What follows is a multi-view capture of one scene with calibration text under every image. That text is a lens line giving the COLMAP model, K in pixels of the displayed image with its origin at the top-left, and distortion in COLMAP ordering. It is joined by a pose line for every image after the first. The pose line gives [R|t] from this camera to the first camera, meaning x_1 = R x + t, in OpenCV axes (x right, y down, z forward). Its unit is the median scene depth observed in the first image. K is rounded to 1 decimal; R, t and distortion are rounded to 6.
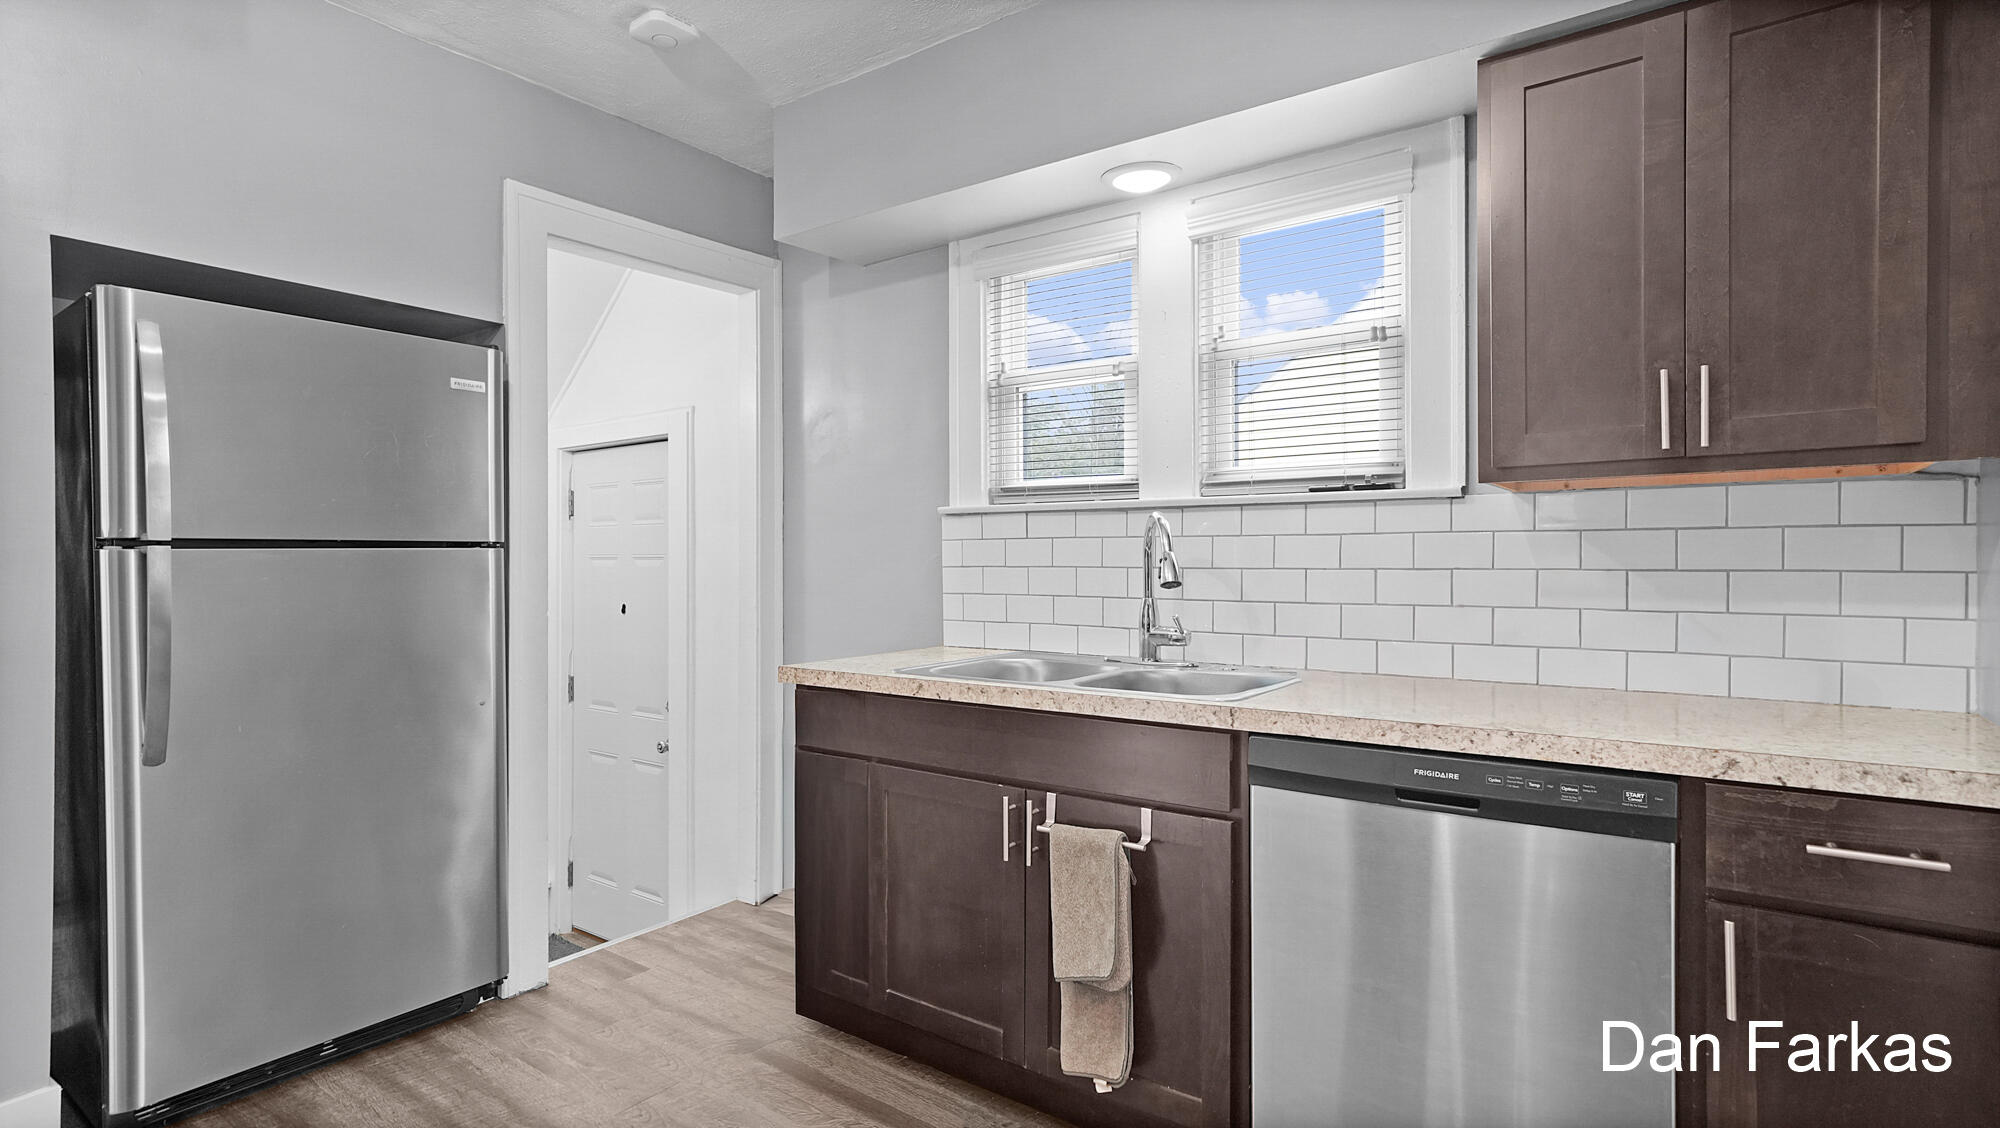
lens RADIAL K [[966.4, 0, 999.3], [0, 966.4, 566.8], [0, 0, 1]] dist [0.003613, -0.001241]
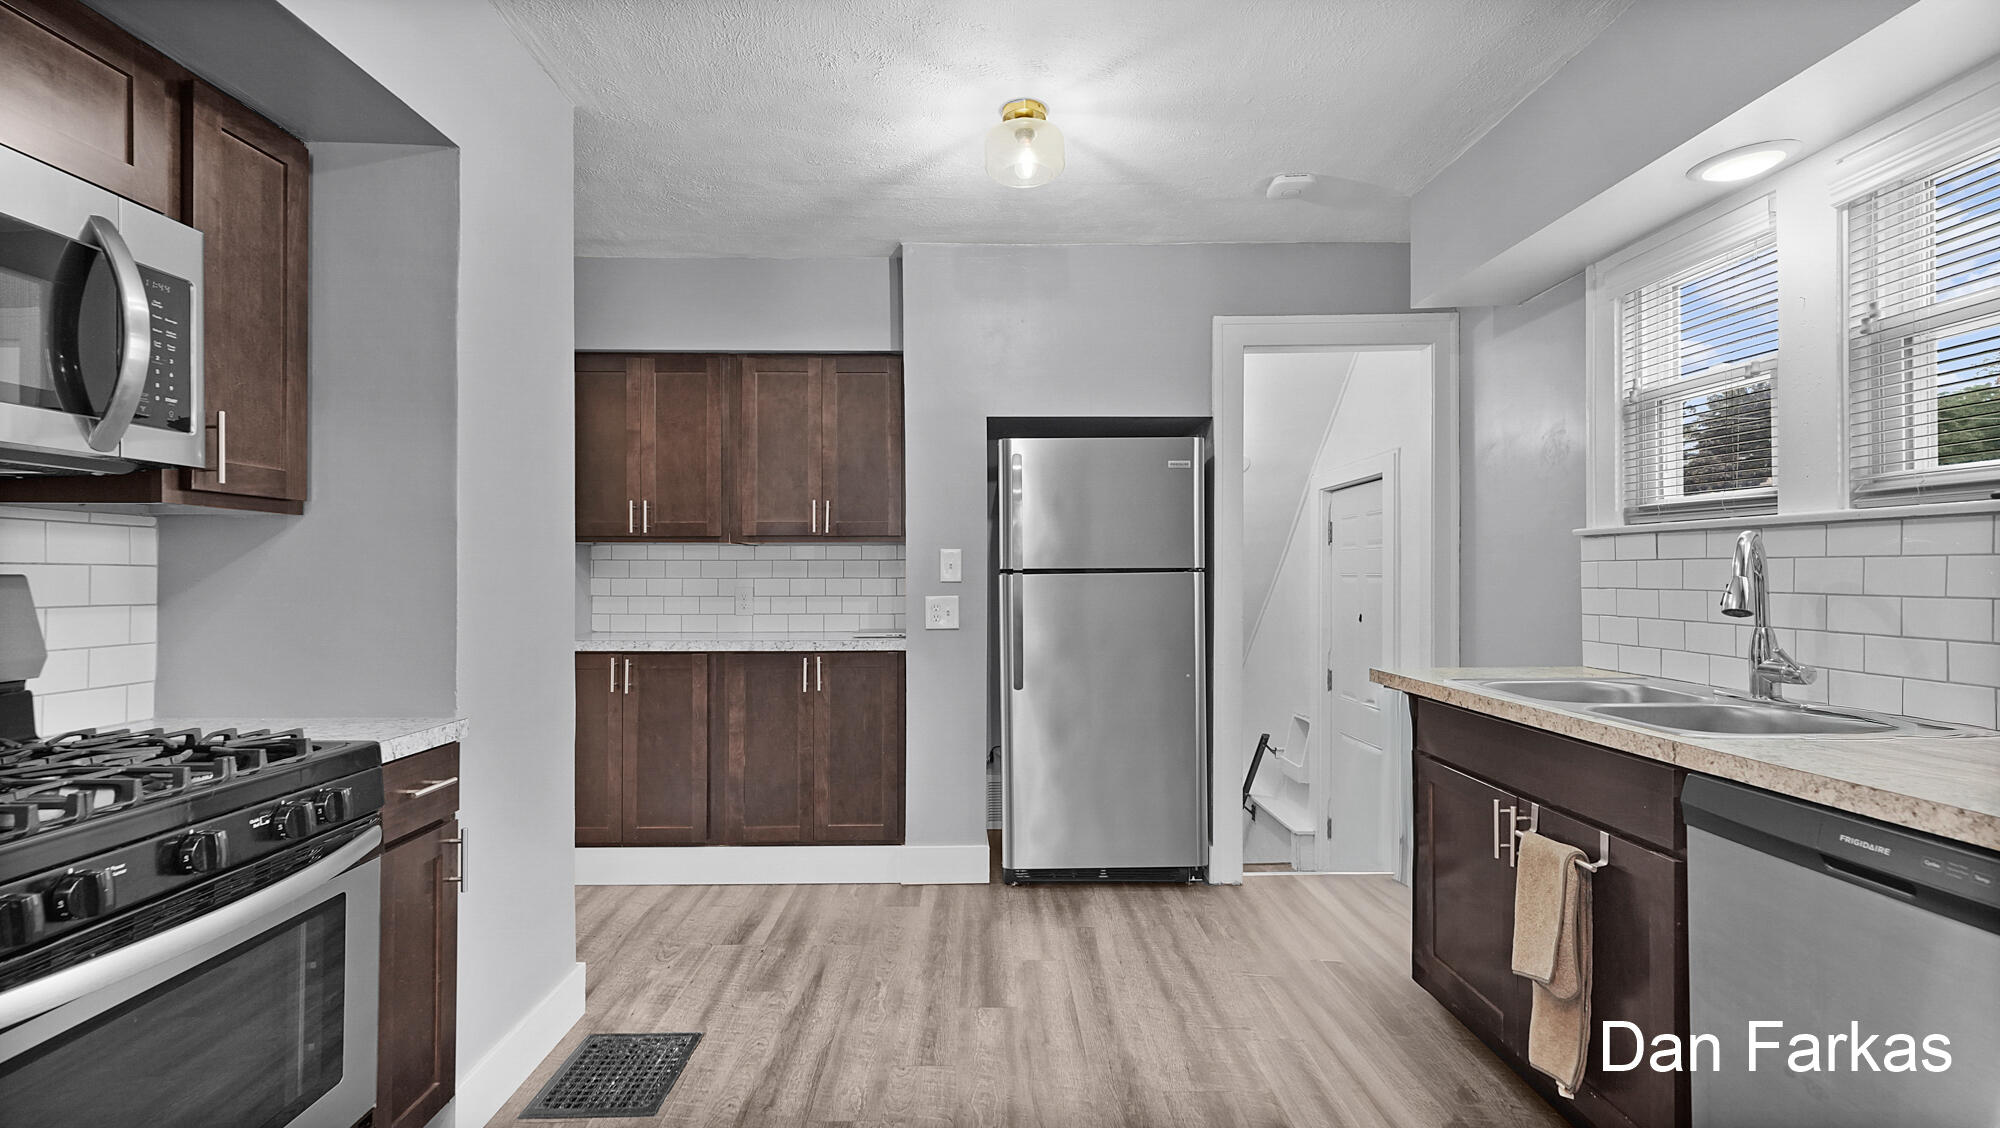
lens RADIAL K [[873.6, 0, 999.0], [0, 873.6, 566.0], [0, 0, 1]] dist [-0.001584, -0.000100]
pose [[0.601693, -0.007632, -0.798691, 0.375033], [-0.003541, 0.999919, -0.012223, -0.011743], [0.798719, 0.010183, 0.601617, -0.044900]]
